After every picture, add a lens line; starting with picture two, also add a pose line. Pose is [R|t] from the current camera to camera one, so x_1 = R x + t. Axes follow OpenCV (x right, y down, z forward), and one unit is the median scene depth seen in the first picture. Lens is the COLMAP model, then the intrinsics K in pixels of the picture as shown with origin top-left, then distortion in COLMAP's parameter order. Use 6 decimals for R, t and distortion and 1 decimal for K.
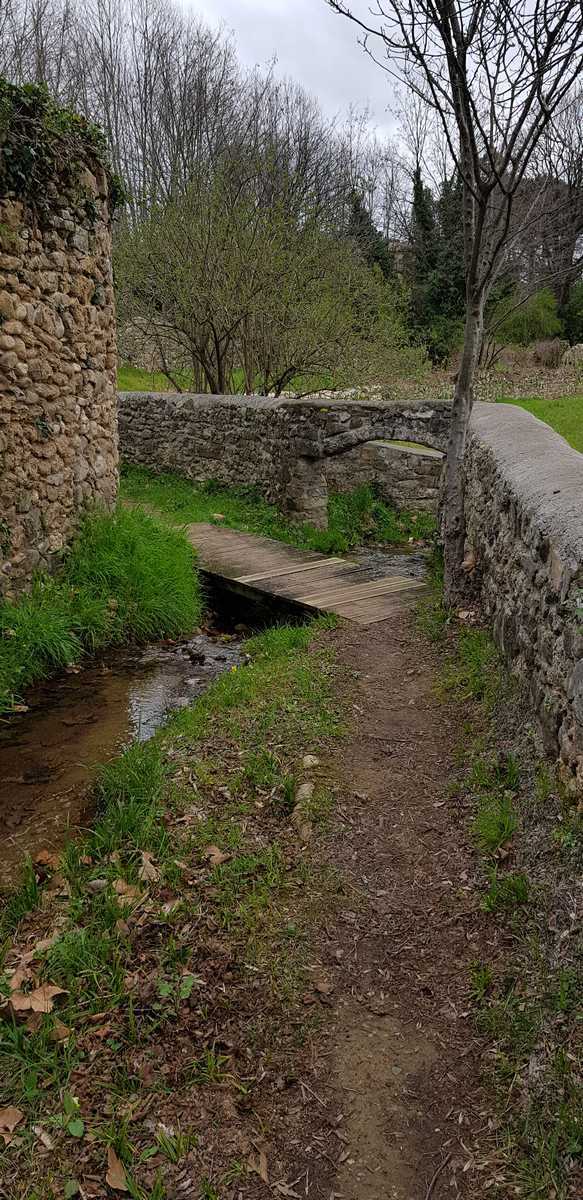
lens RADIAL K [[895.8, 0, 291.5], [0, 895.8, 600.0], [0, 0, 1]] dist [-0.006306, -0.004301]
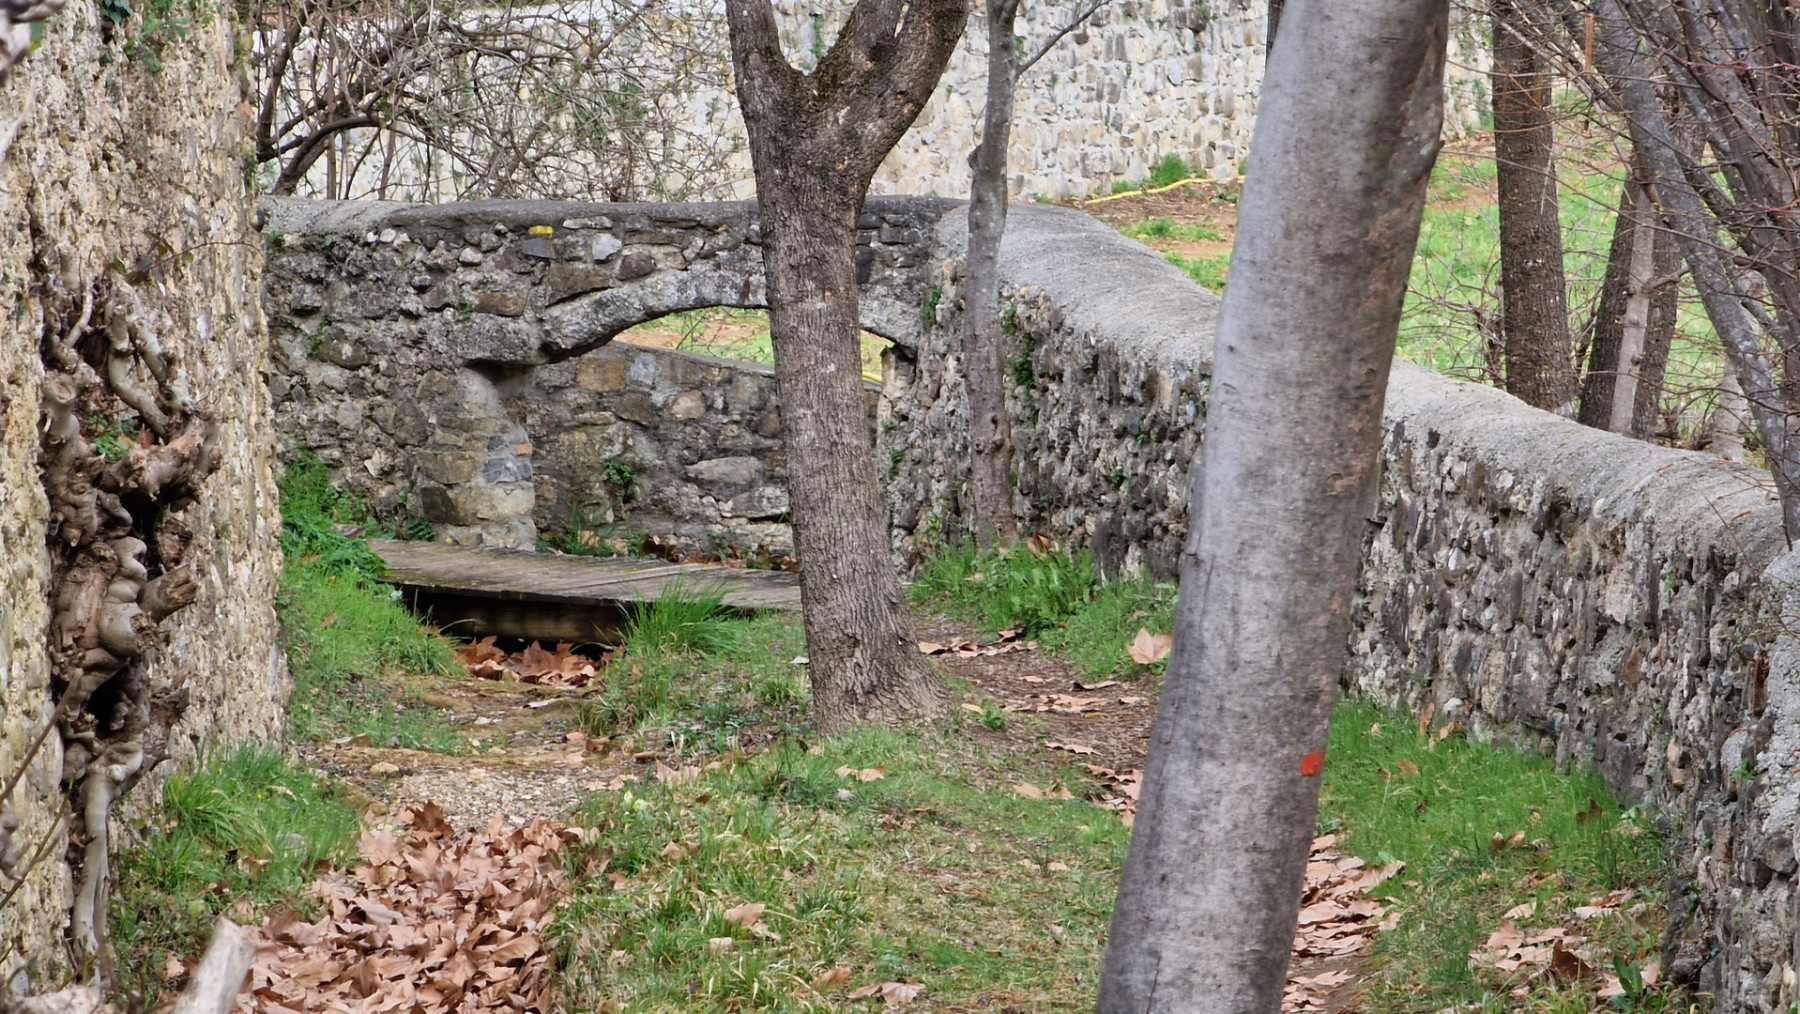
lens RADIAL K [[12134.6, 0, 900.0], [0, 12134.6, 507.0], [0, 0, 1]] dist [0.000863, -295.843145]
pose [[0.969916, -0.019604, 0.242648, -0.962488], [0.065882, 0.980694, -0.184115, 0.763234], [-0.234354, 0.194562, 0.952483, -3.468786]]
